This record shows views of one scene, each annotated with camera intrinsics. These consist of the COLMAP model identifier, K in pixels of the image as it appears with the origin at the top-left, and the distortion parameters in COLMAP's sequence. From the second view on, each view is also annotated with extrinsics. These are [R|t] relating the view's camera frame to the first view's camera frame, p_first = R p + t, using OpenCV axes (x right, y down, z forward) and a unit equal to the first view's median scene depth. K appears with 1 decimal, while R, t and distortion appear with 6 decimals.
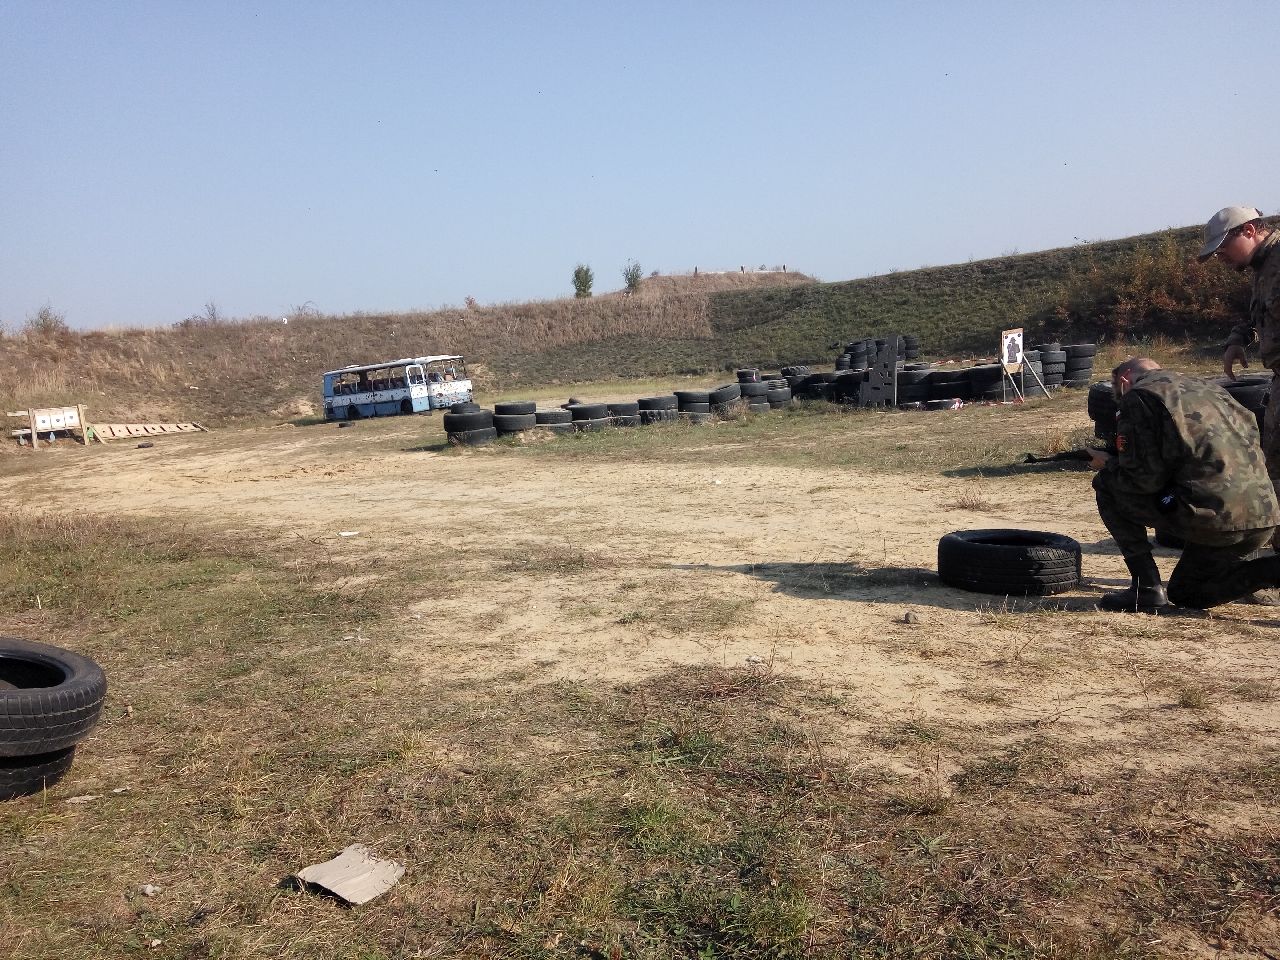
lens RADIAL K [[1019.9, 0, 637.2], [0, 1019.9, 483.0], [0, 0, 1]] dist [0.094604, -0.132765]
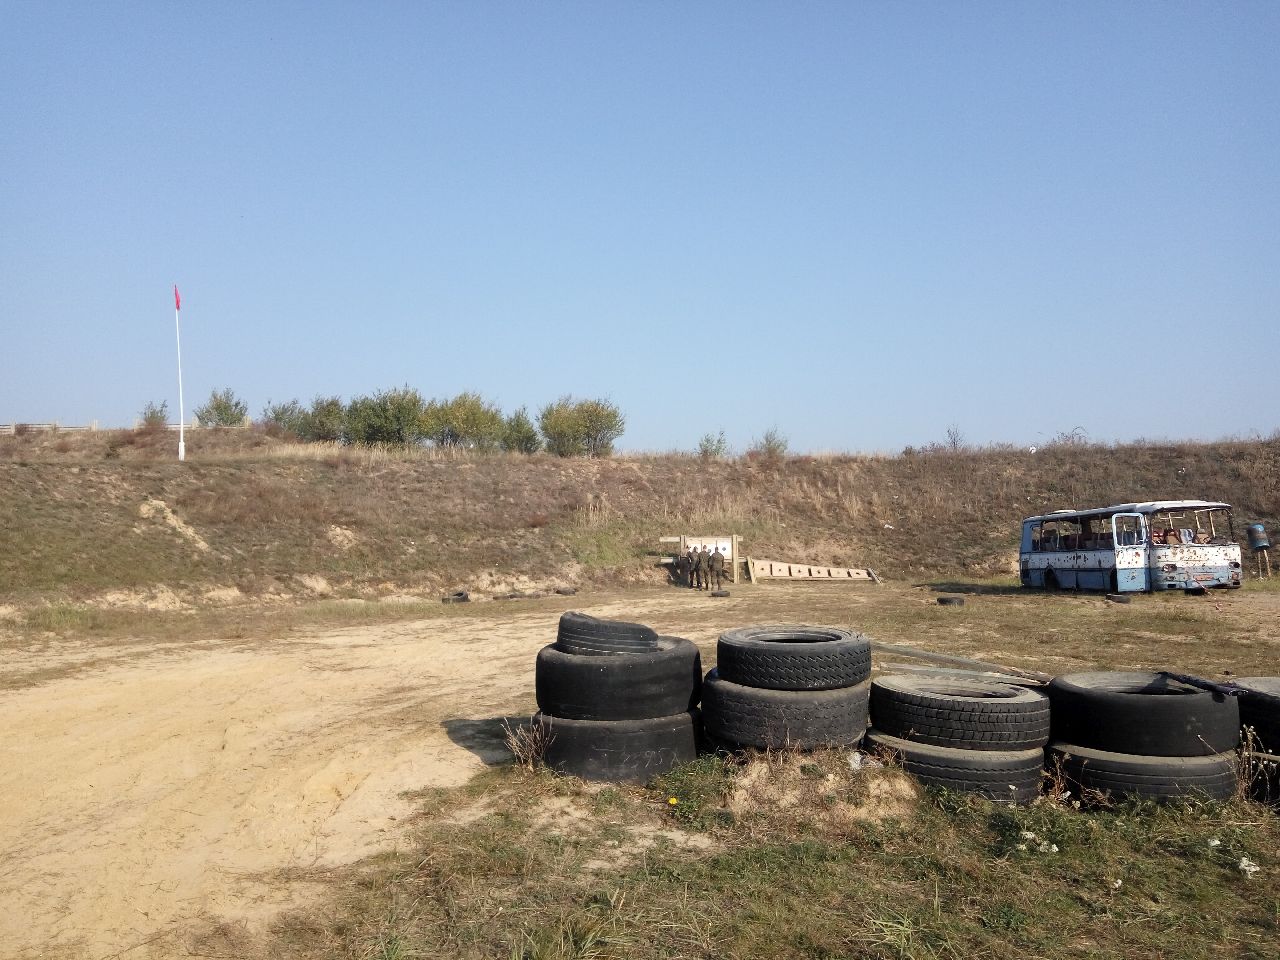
lens RADIAL K [[1019.9, 0, 641.9], [0, 1019.9, 487.9], [0, 0, 1]] dist [0.094604, -0.132765]
pose [[0.685769, 0.049049, -0.726165, 0.028124], [-0.146259, 0.986661, -0.071478, -0.054460], [0.712972, 0.155225, 0.683795, 0.462333]]
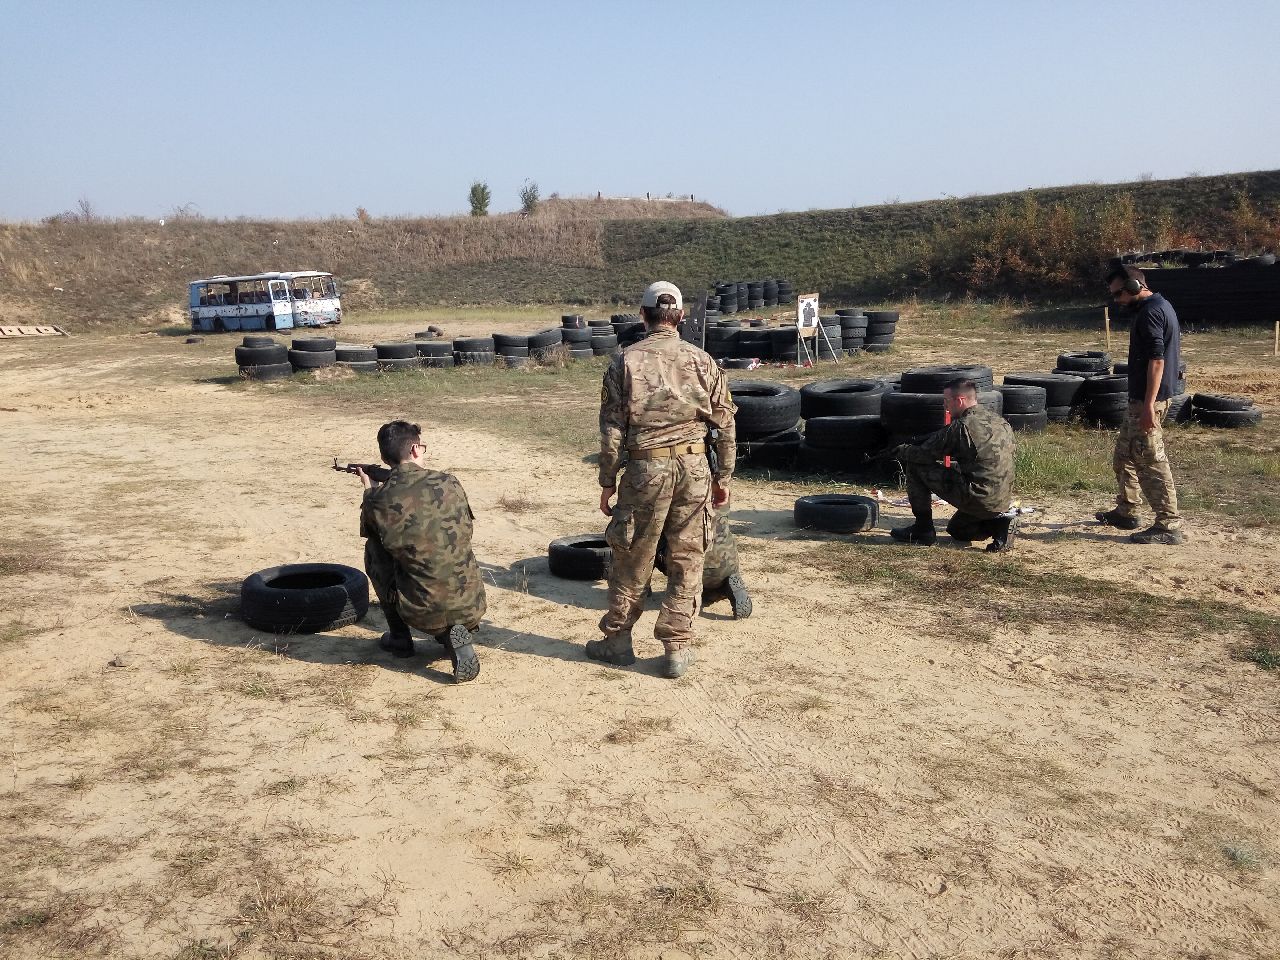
lens RADIAL K [[1019.9, 0, 636.2], [0, 1019.9, 491.5], [0, 0, 1]] dist [0.094604, -0.132765]
pose [[0.996949, 0.043160, 0.065036, 0.079088], [-0.048625, 0.995200, 0.084932, -0.018384], [-0.061058, -0.087835, 0.994262, -0.013767]]
